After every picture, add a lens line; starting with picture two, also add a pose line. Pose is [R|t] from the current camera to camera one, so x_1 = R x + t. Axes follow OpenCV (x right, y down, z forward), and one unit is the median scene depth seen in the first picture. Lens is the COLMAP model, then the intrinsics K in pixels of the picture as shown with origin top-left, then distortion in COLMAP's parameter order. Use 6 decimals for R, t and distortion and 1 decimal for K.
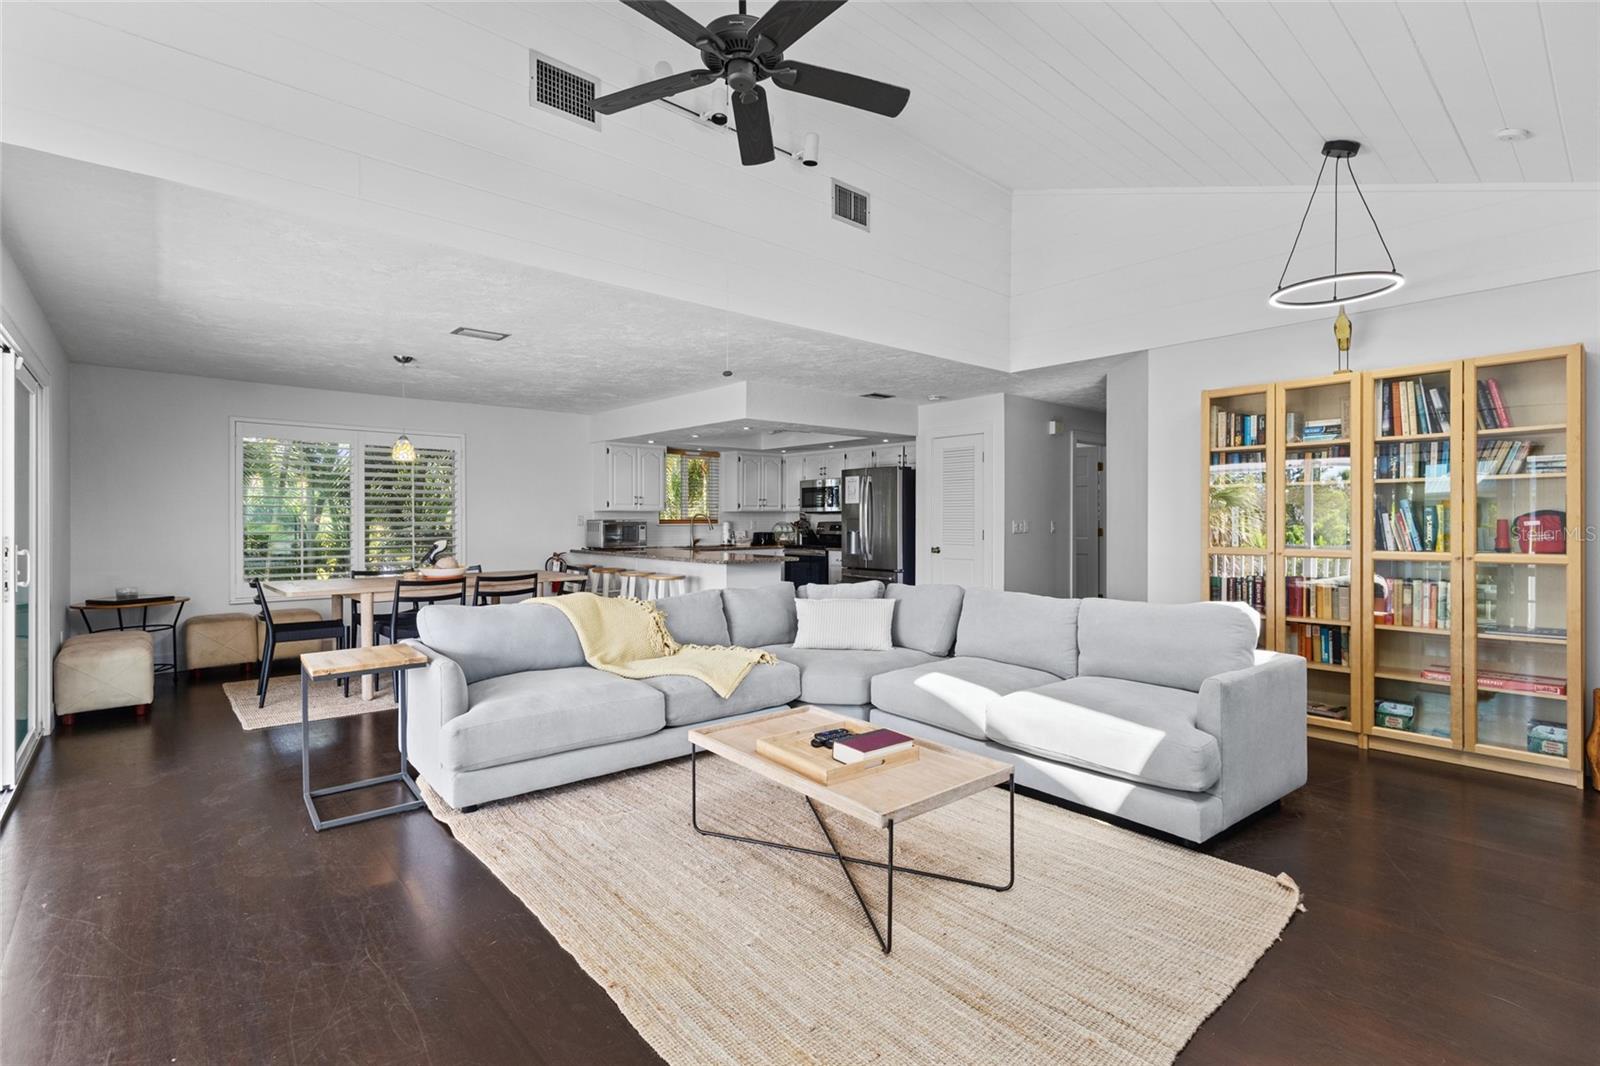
lens RADIAL K [[744.7, 0, 778.3], [0, 744.7, 526.0], [0, 0, 1]] dist [0.000689, 0.005043]
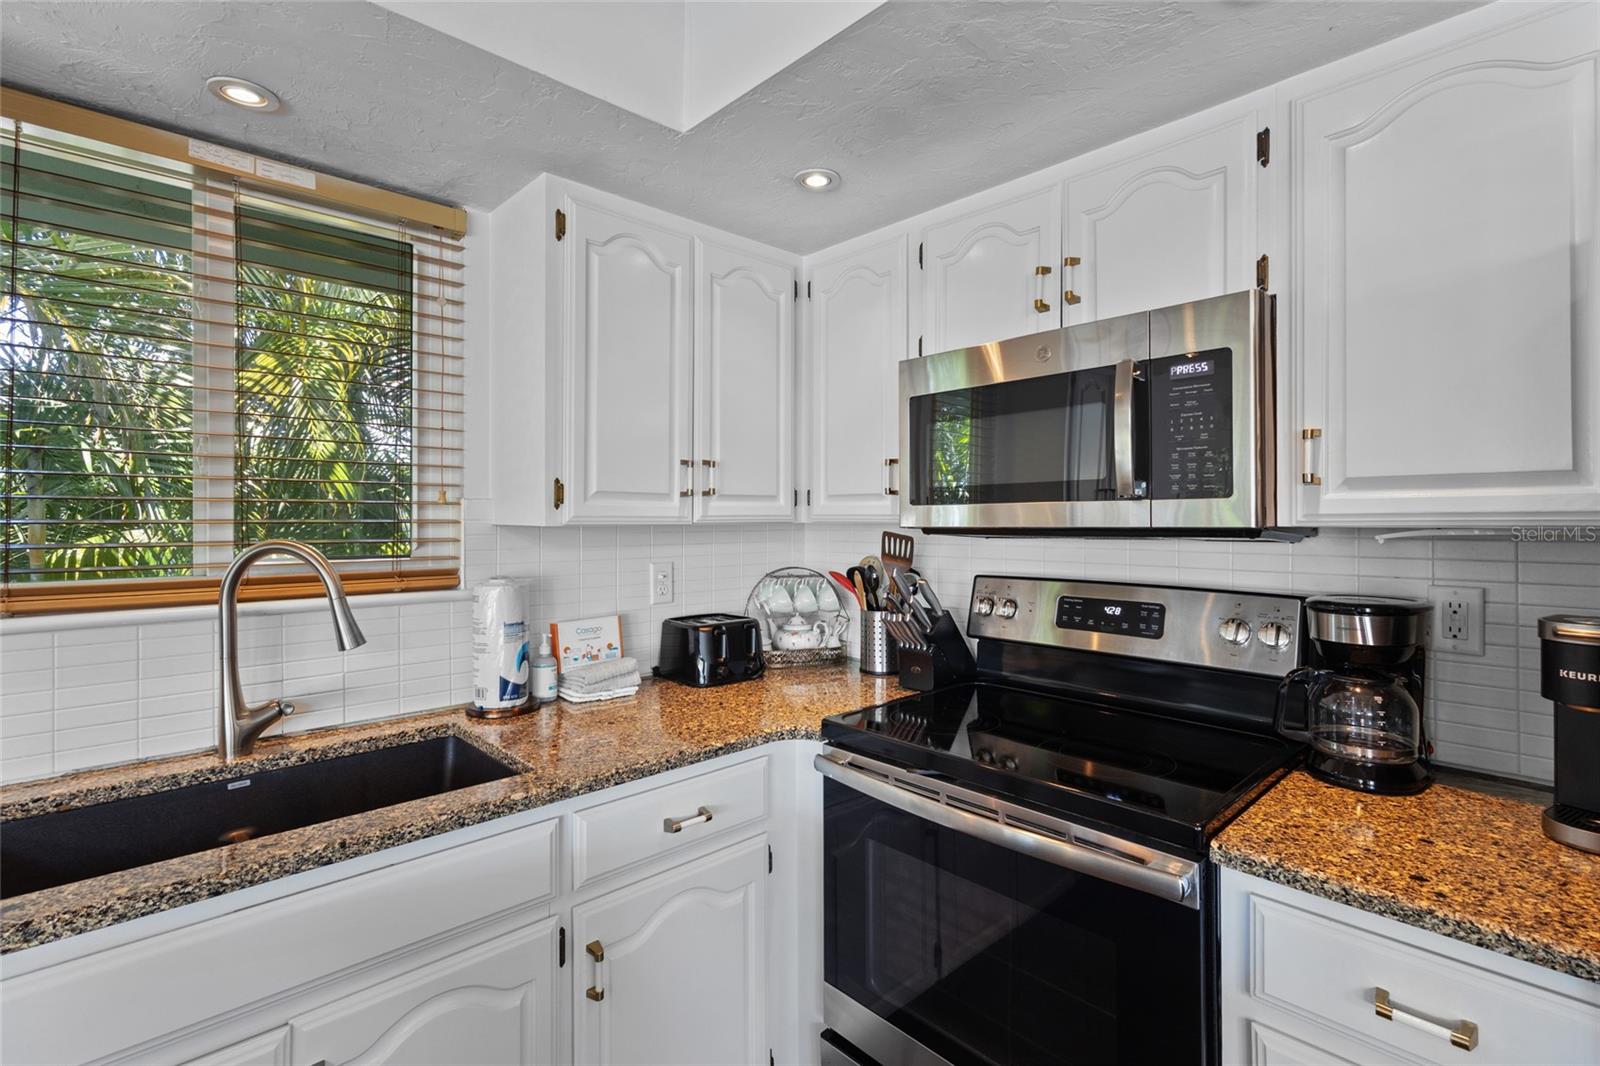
lens RADIAL K [[744.7, 0, 797.8], [0, 744.7, 518.8], [0, 0, 1]] dist [0.000689, 0.005043]
pose [[0.998240, -0.002186, 0.059267, -0.008231], [0.002702, 0.999959, -0.008633, -0.022630], [-0.059245, 0.008778, 0.998205, 0.951485]]
